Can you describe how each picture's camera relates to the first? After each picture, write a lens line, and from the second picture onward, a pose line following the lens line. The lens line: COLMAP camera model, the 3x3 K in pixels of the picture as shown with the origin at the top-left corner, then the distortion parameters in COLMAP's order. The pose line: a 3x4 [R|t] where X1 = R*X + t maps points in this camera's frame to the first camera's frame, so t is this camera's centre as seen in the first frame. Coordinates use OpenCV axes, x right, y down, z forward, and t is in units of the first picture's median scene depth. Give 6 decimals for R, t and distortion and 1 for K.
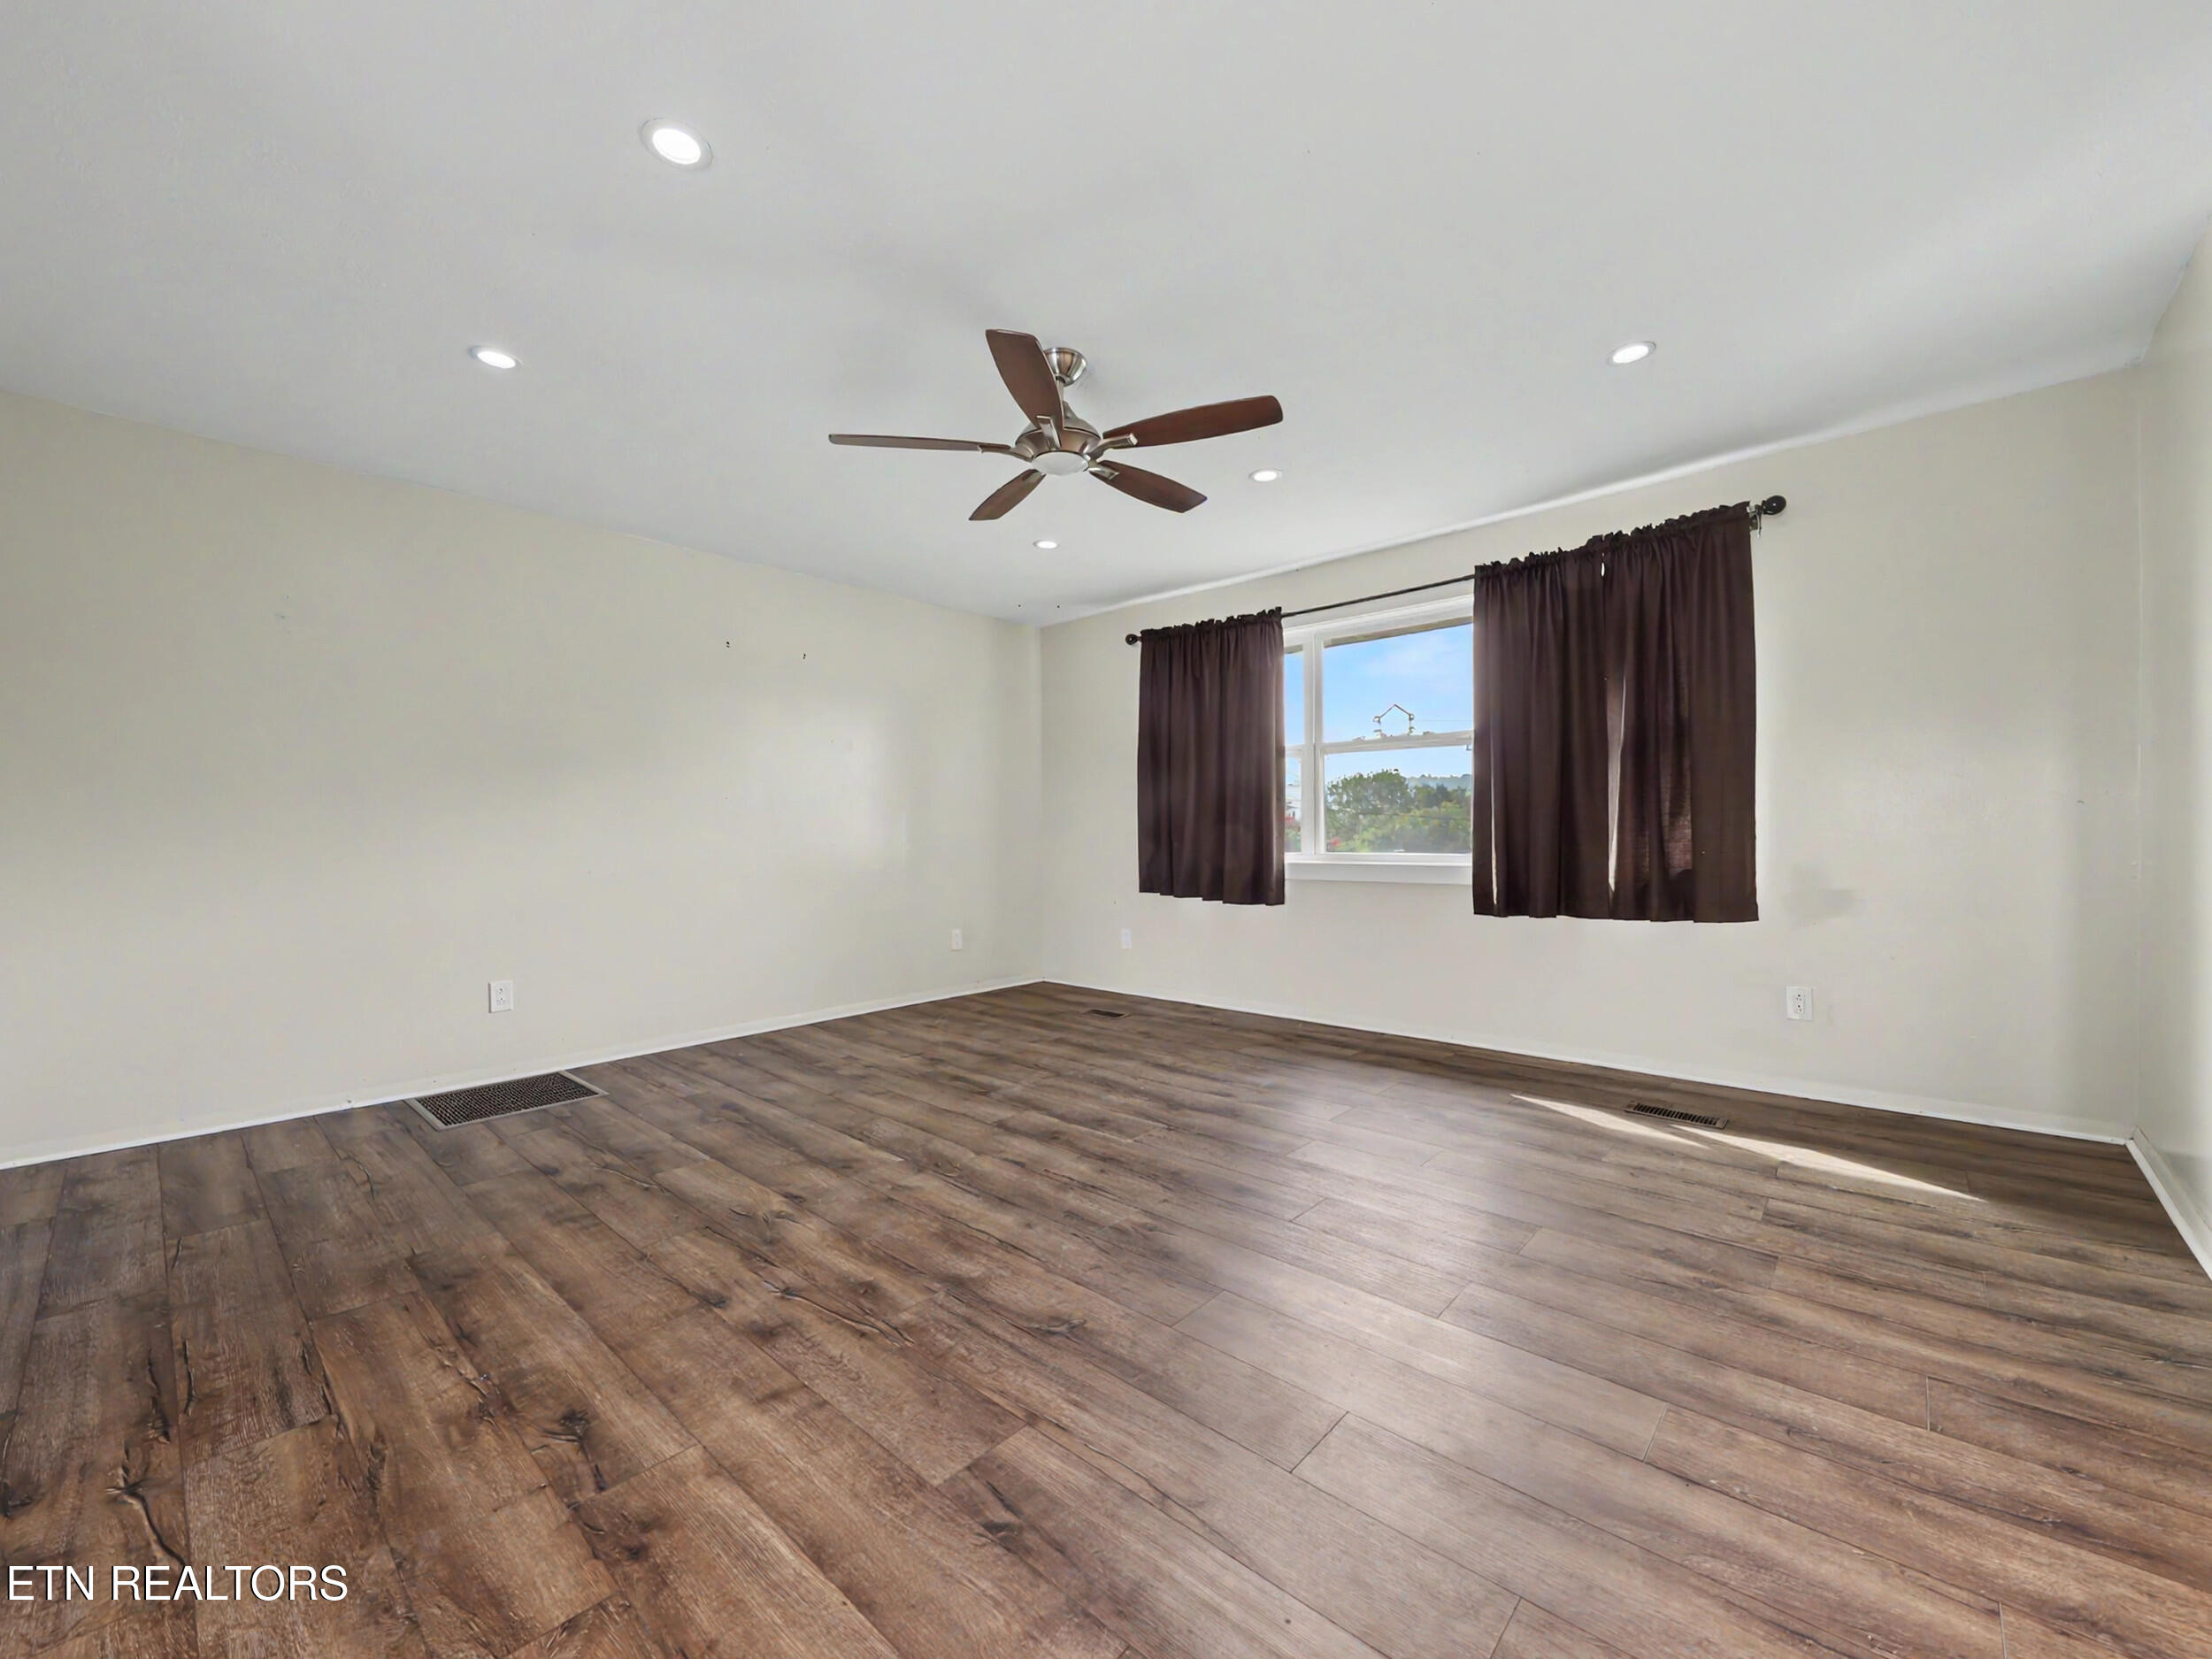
lens RADIAL K [[880.1, 0, 1096.5], [0, 880.1, 839.7], [0, 0, 1]] dist [0.014871, -0.007431]
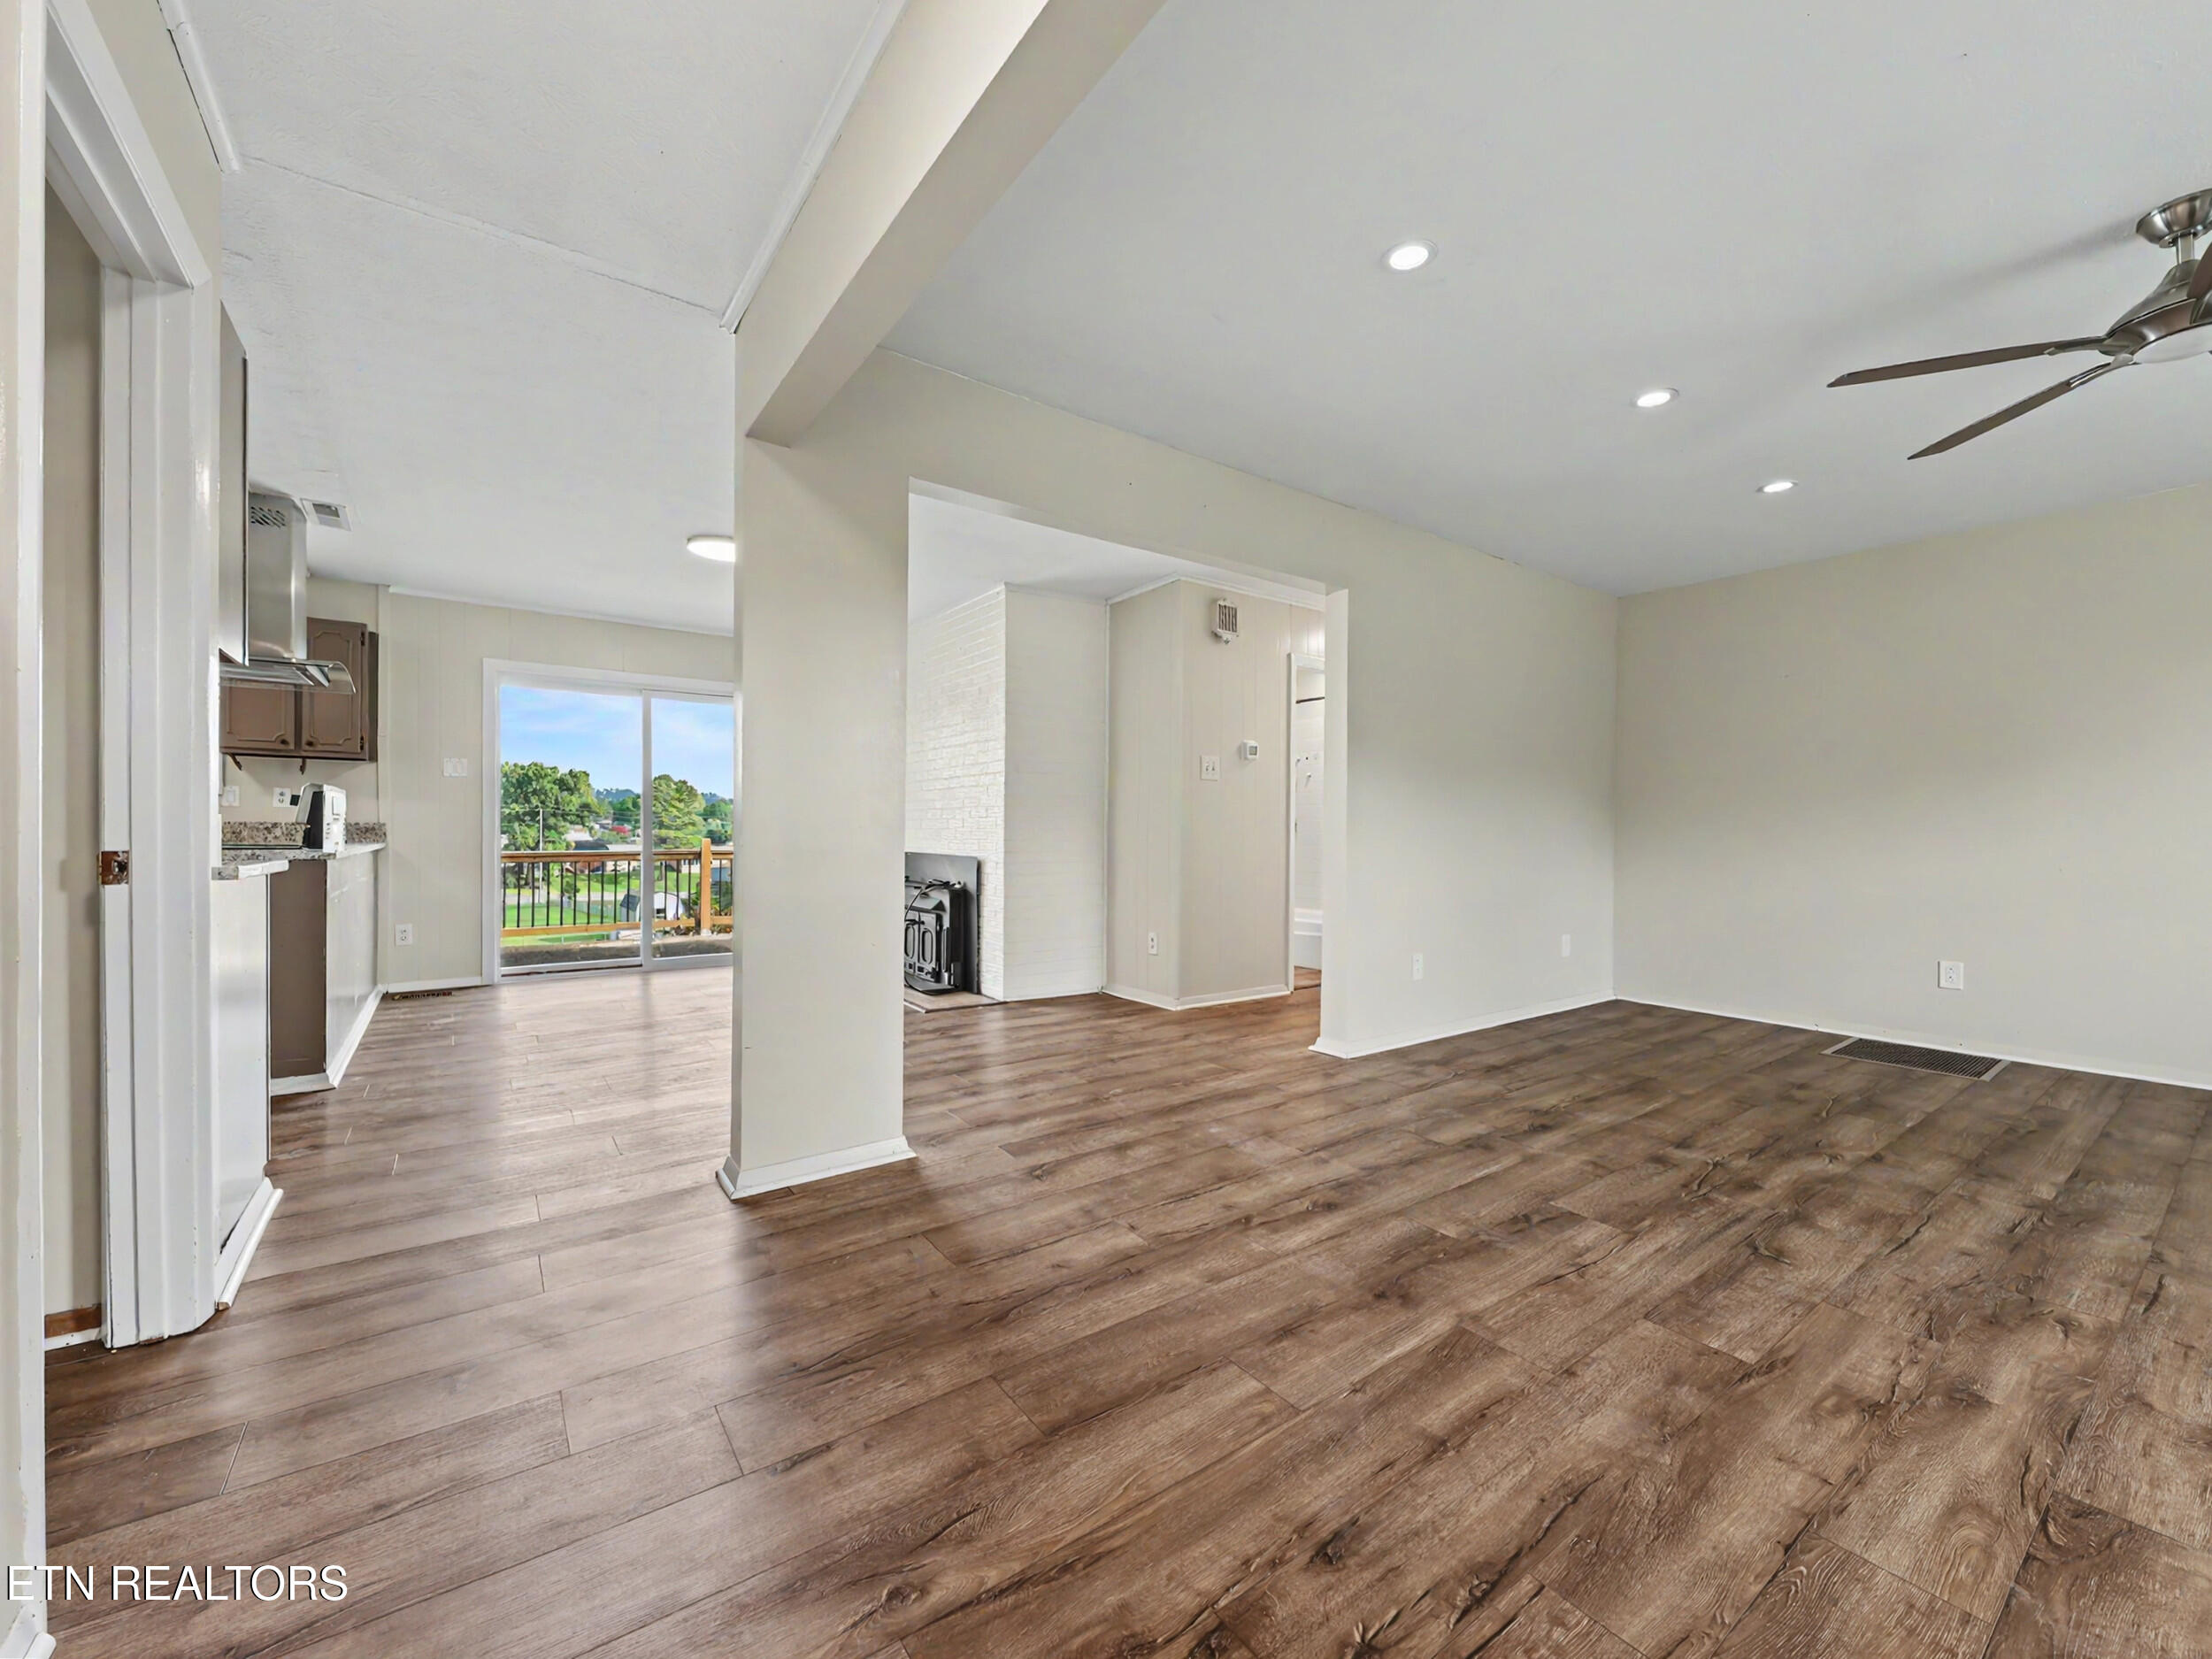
lens RADIAL K [[870.8, 0, 1100.7], [0, 870.8, 833.9], [0, 0, 1]] dist [0.012805, -0.007476]
pose [[-0.203291, 0.014760, -0.979007, 0.909998], [-0.012825, 0.999760, 0.017736, -0.010074], [0.979034, 0.016162, -0.203053, 0.256544]]
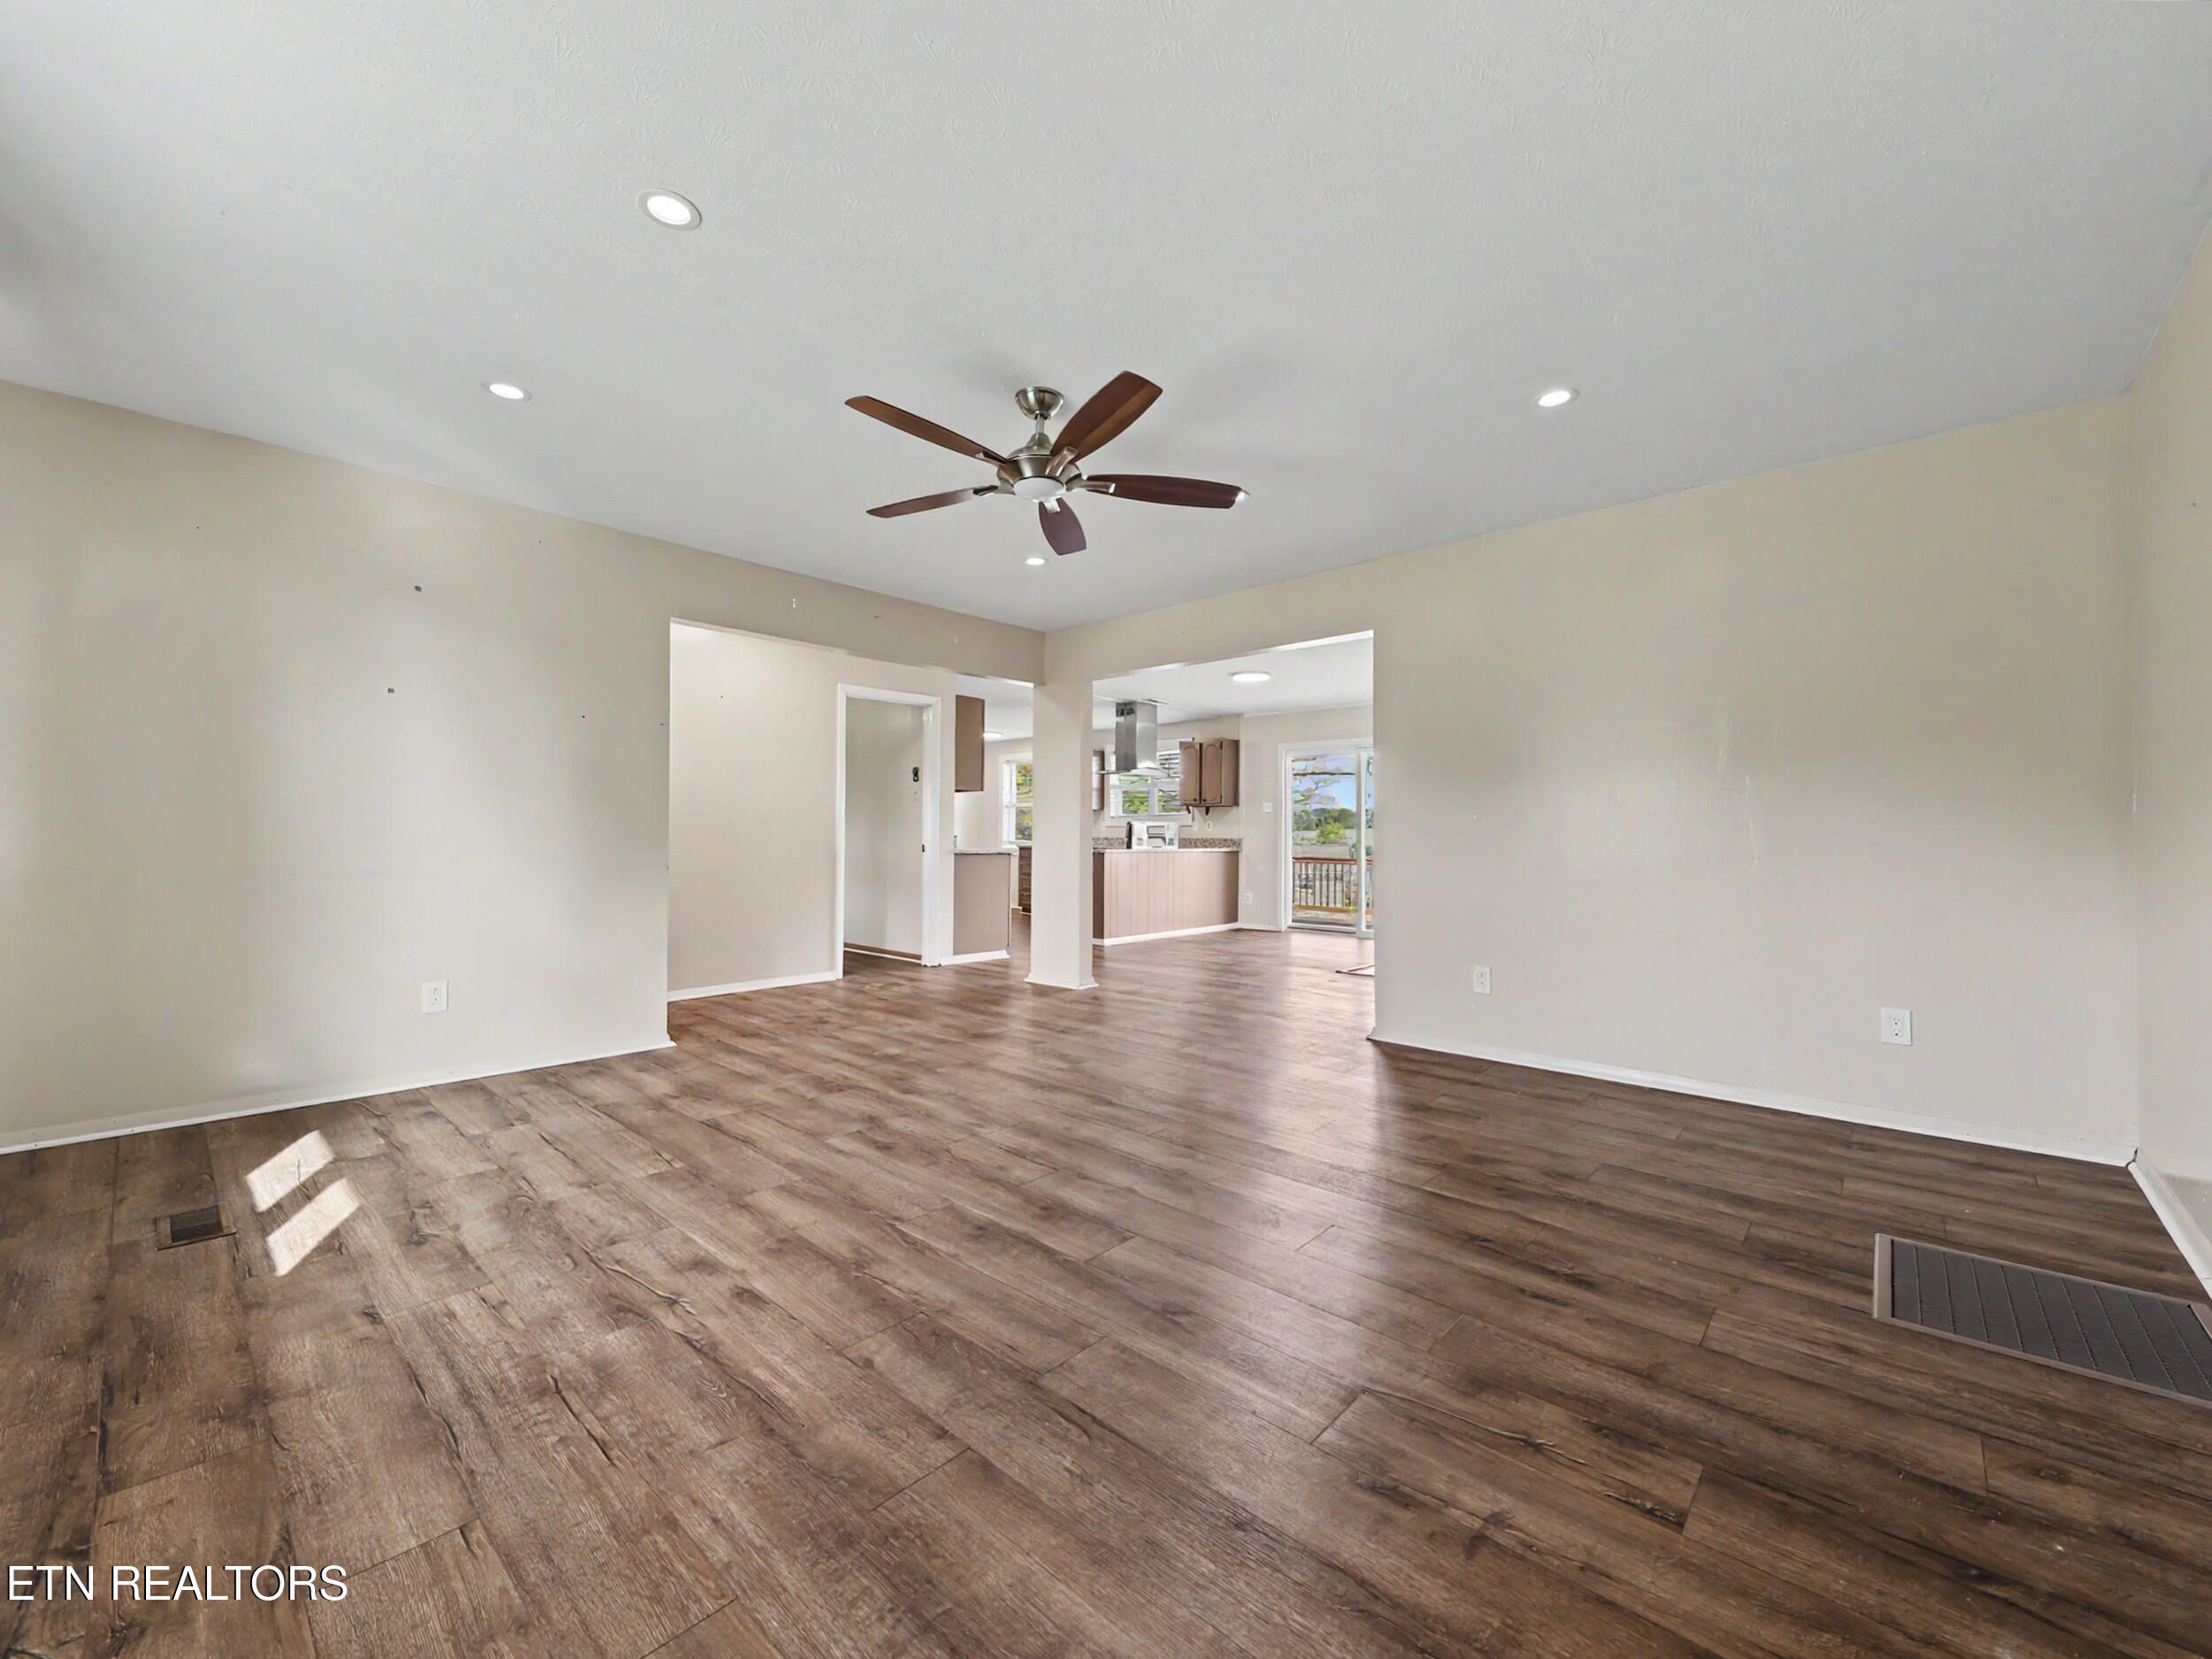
lens RADIAL K [[870.8, 0, 1100.7], [0, 870.8, 833.9], [0, 0, 1]] dist [0.012805, -0.007476]
pose [[-0.999980, 0.006189, -0.001153, -0.116059], [0.006187, 0.999980, 0.001594, -0.011603], [0.001163, 0.001587, -0.999998, 2.102534]]
